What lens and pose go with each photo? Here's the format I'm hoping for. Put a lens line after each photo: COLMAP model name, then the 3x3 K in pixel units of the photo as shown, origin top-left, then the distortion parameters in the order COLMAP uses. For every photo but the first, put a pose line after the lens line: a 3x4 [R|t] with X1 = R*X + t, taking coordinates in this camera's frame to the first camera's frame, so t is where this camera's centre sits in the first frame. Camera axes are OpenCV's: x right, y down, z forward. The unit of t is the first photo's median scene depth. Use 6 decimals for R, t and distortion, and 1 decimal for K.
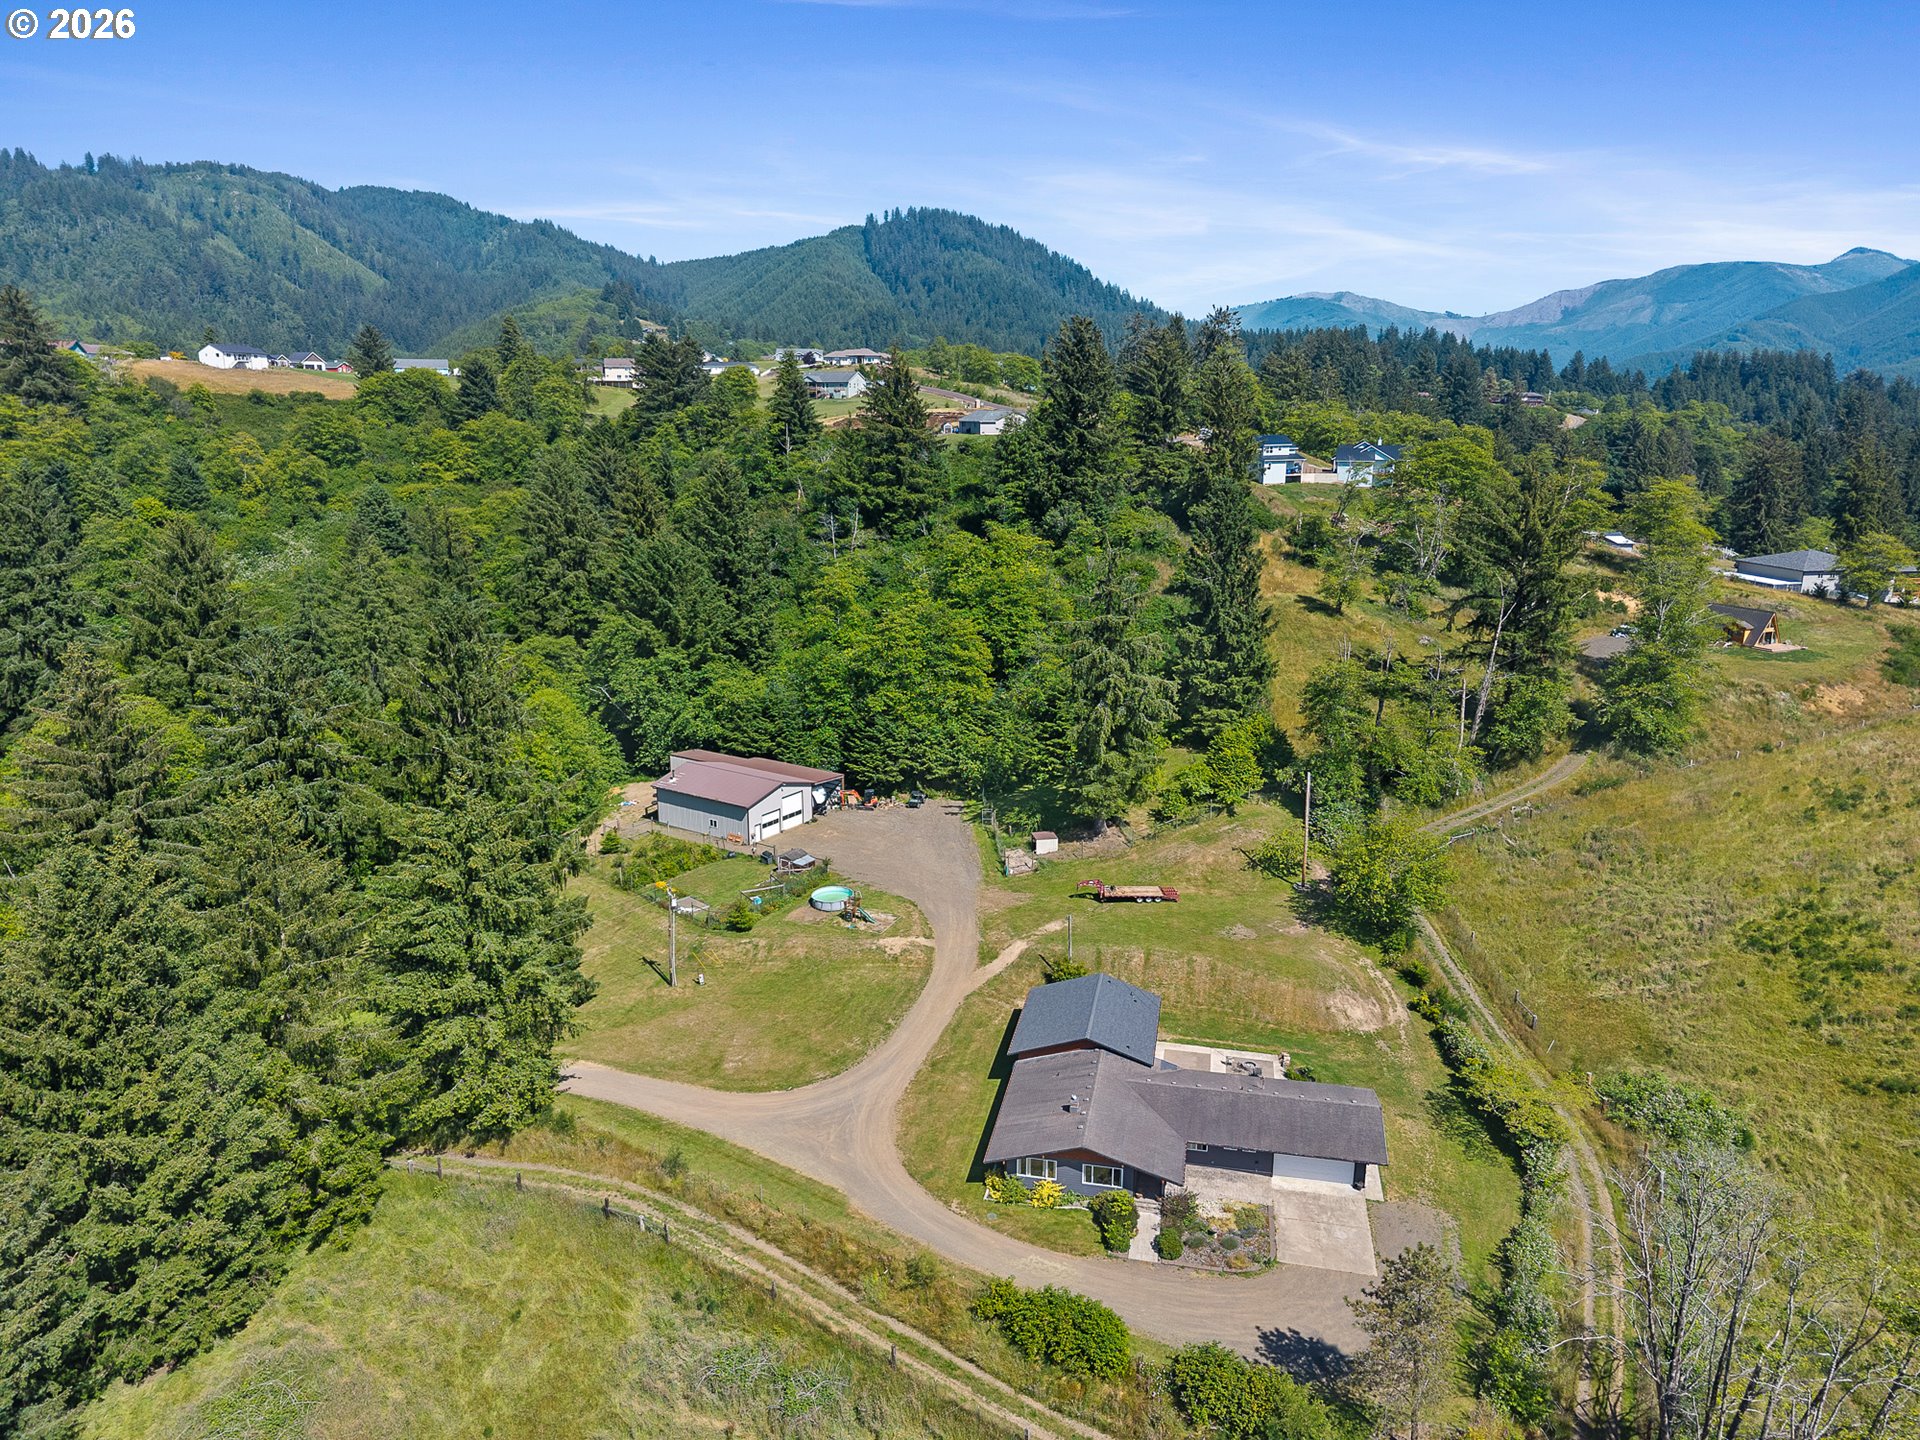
lens RADIAL K [[1276.8, 0, 958.0], [0, 1276.8, 726.6], [0, 0, 1]] dist [0.005889, -0.001020]
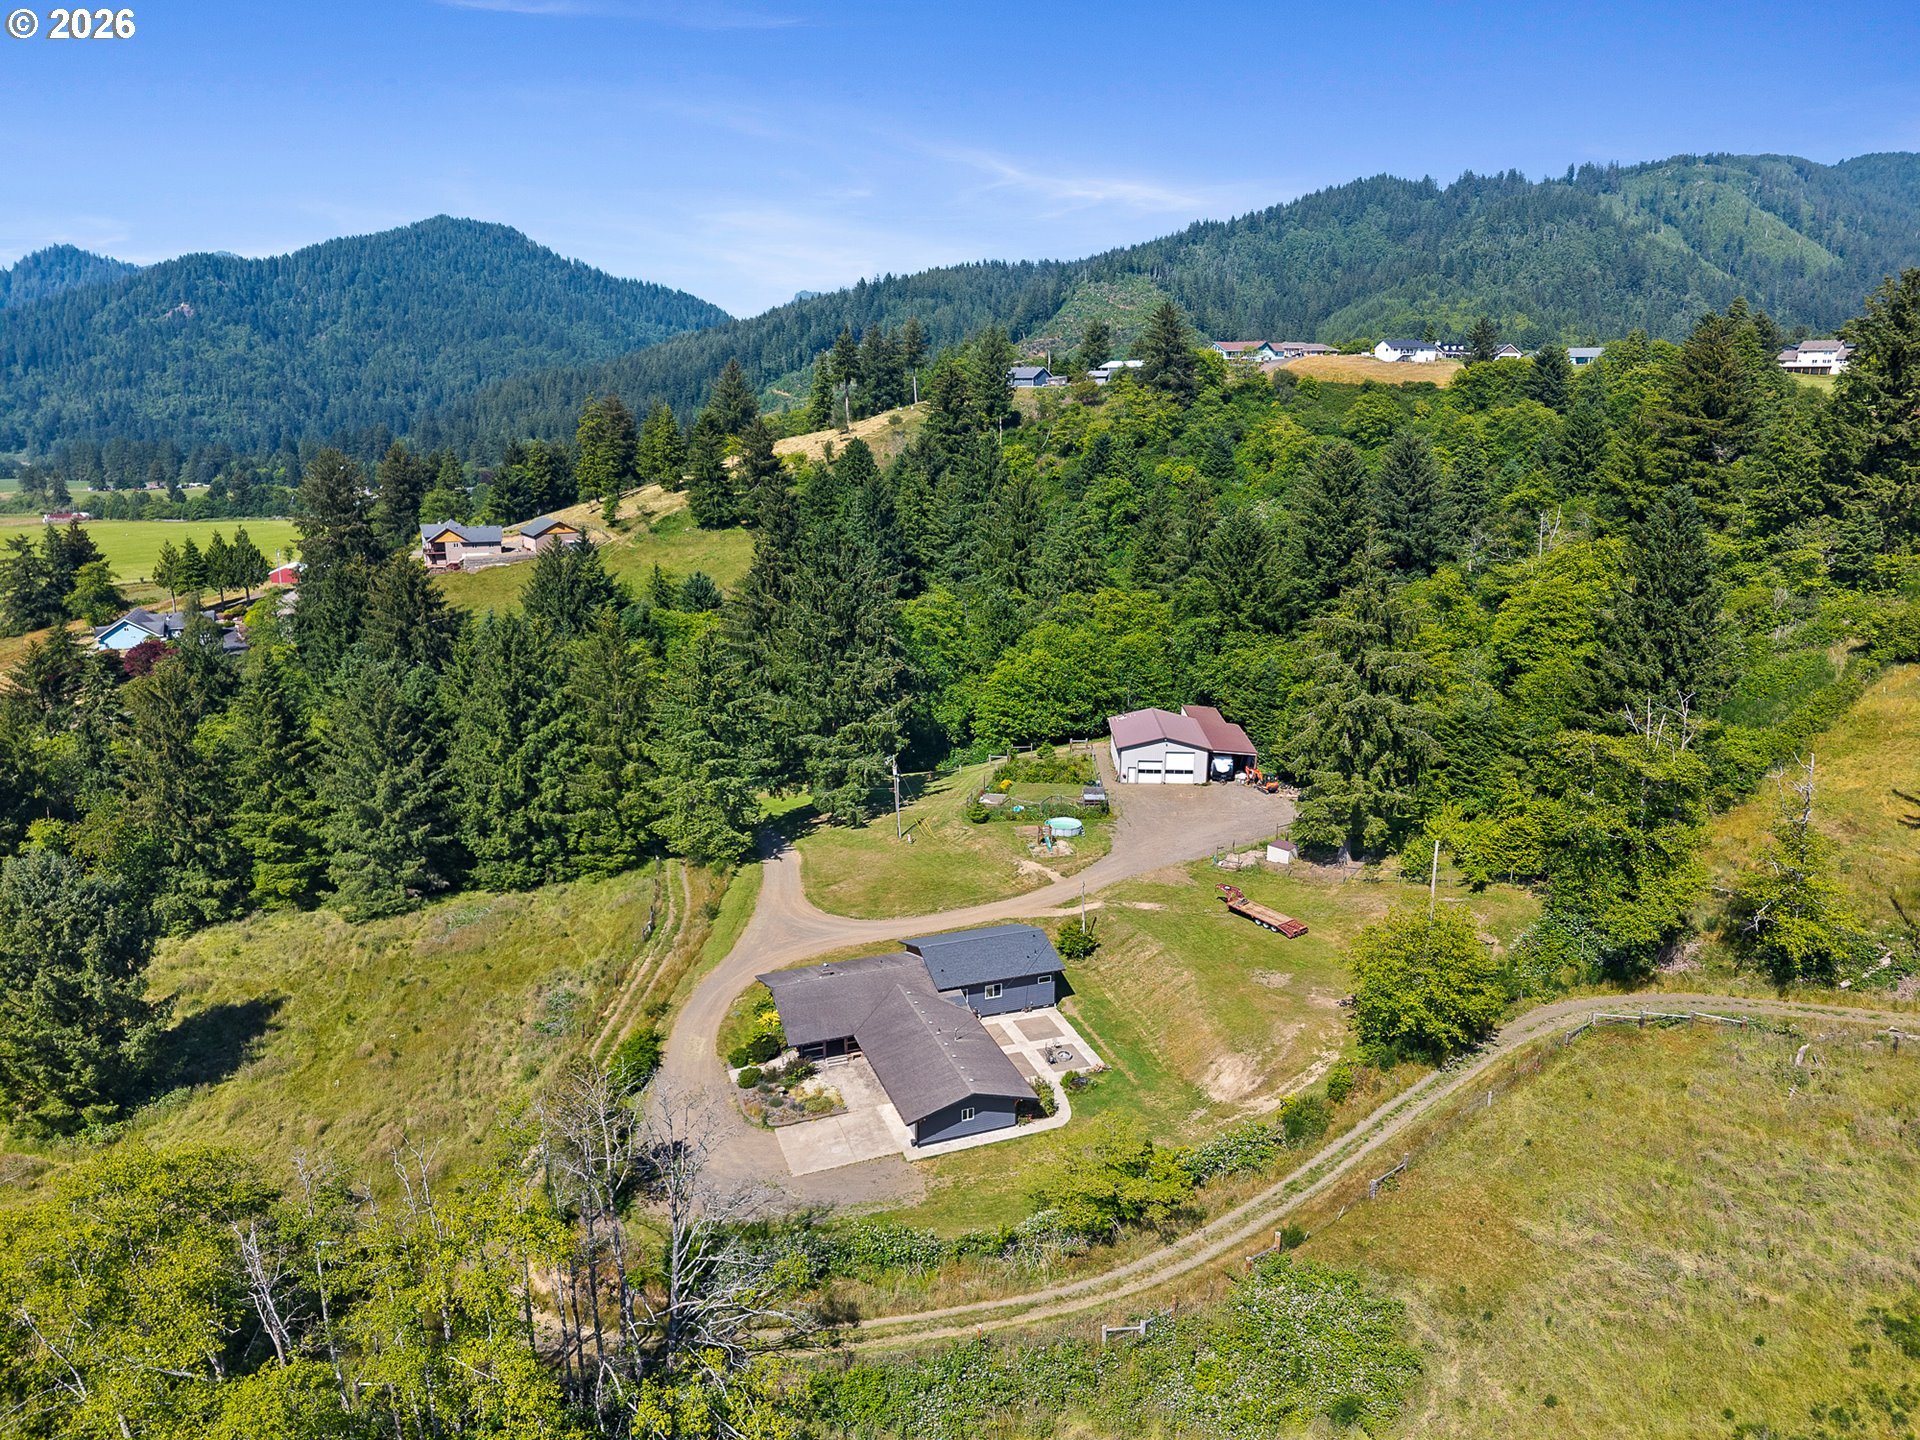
lens RADIAL K [[1276.8, 0, 954.1], [0, 1276.8, 714.5], [0, 0, 1]] dist [0.005889, -0.001020]
pose [[0.532896, 0.209937, -0.819724, 0.213662], [-0.211900, 0.970976, 0.110919, -0.018912], [0.819219, 0.114591, 0.561916, 0.078844]]
